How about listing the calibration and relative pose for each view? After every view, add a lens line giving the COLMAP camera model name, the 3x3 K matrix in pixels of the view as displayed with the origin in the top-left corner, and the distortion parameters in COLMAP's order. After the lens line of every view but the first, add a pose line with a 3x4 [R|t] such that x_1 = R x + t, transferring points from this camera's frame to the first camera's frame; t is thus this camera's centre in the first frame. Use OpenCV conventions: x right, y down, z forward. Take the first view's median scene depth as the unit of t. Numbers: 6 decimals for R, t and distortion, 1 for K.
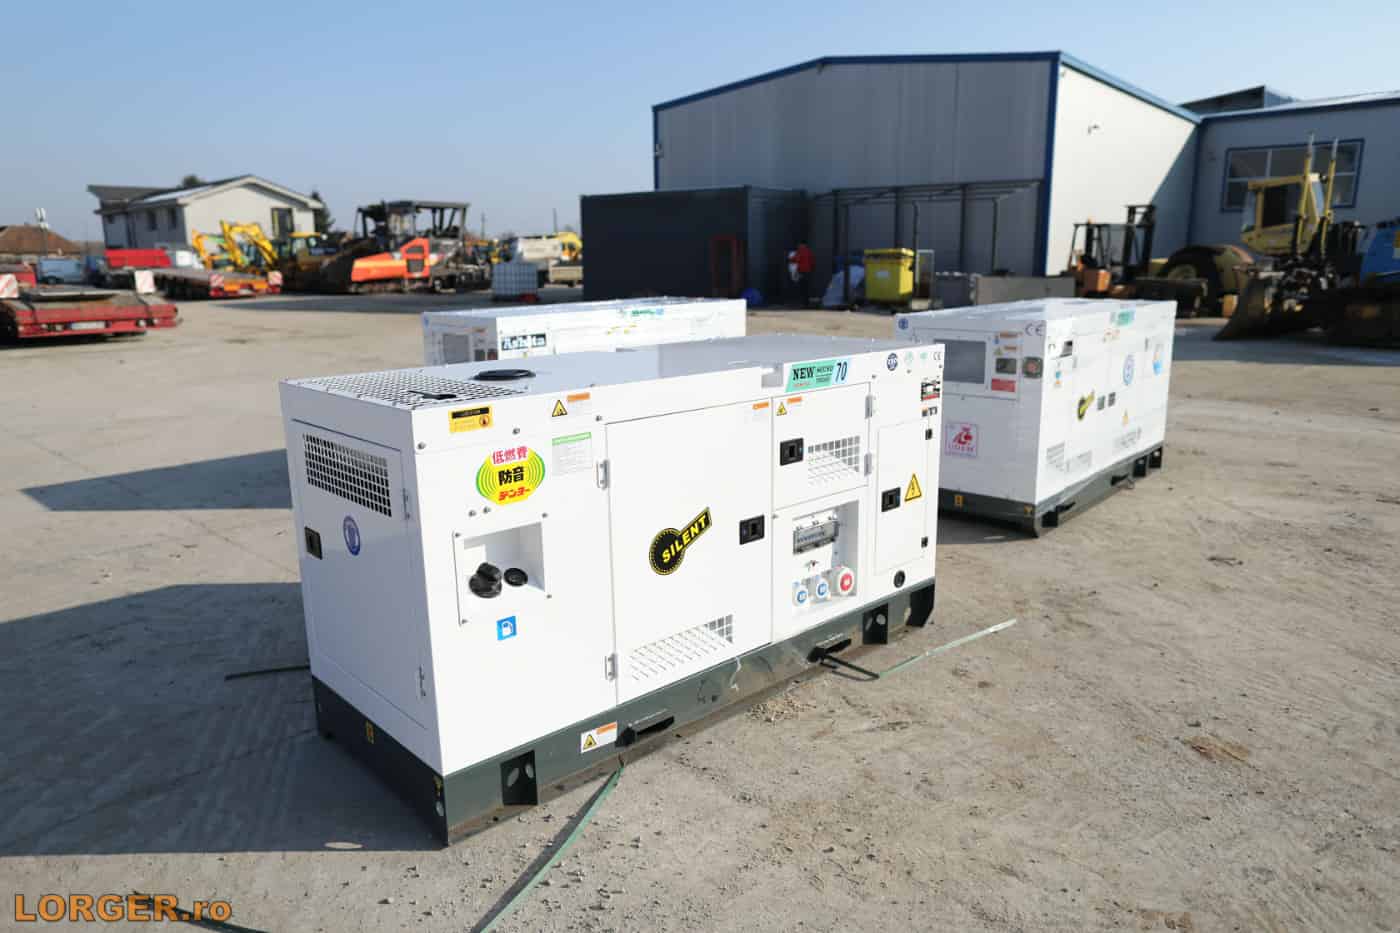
lens RADIAL K [[955.5, 0, 693.6], [0, 955.5, 468.3], [0, 0, 1]] dist [-0.018083, 0.008987]
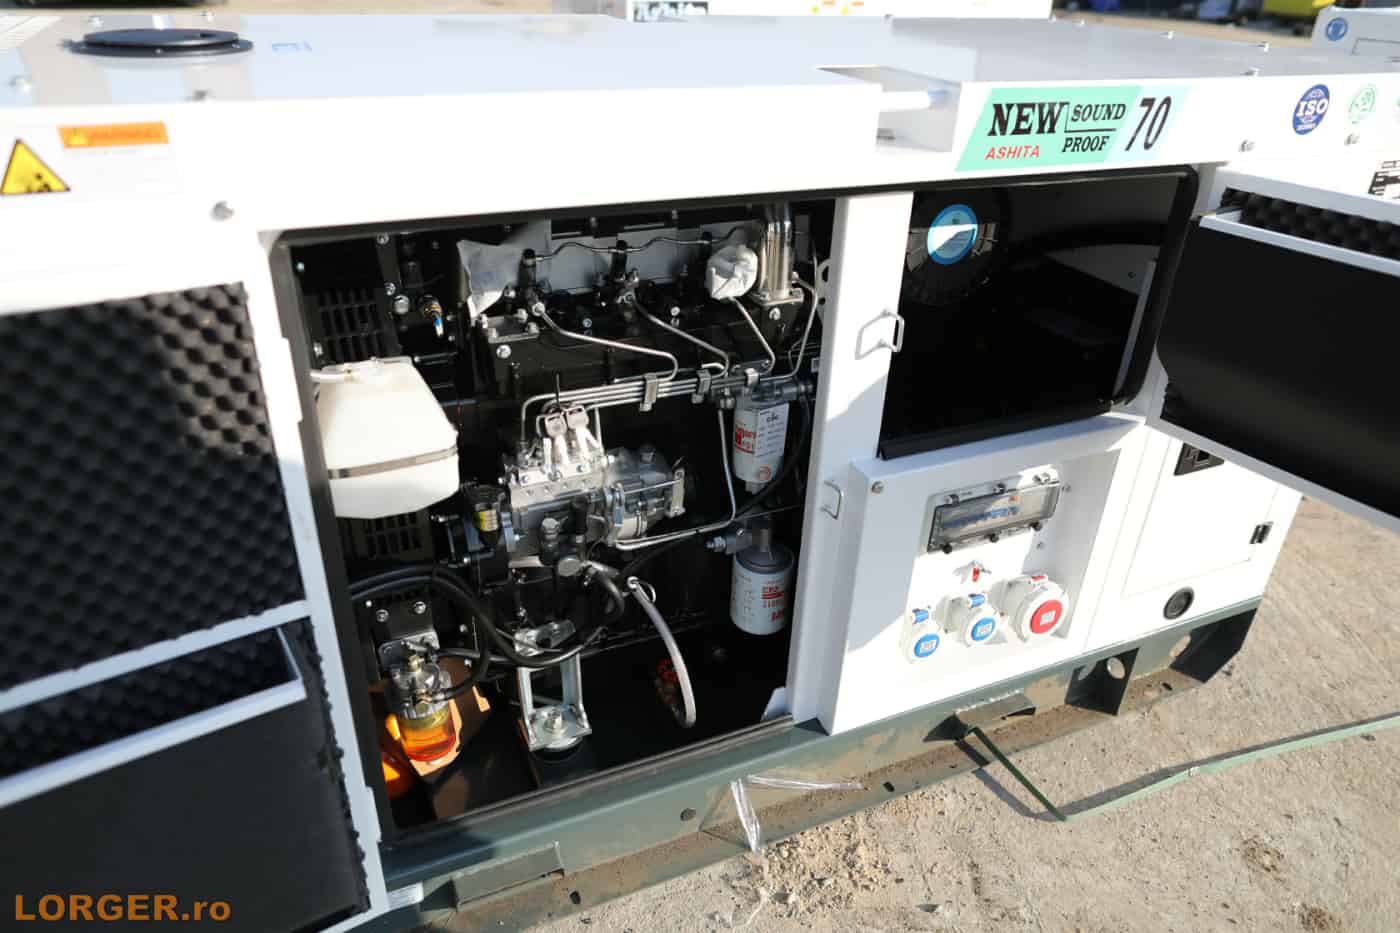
lens RADIAL K [[955.5, 0, 698.6], [0, 955.5, 465.5], [0, 0, 1]] dist [-0.018083, 0.008987]
pose [[0.948290, 0.198395, -0.247762, 0.113636], [-0.119320, 0.946149, 0.300939, -0.070992], [0.294124, -0.255814, 0.920896, 0.622364]]
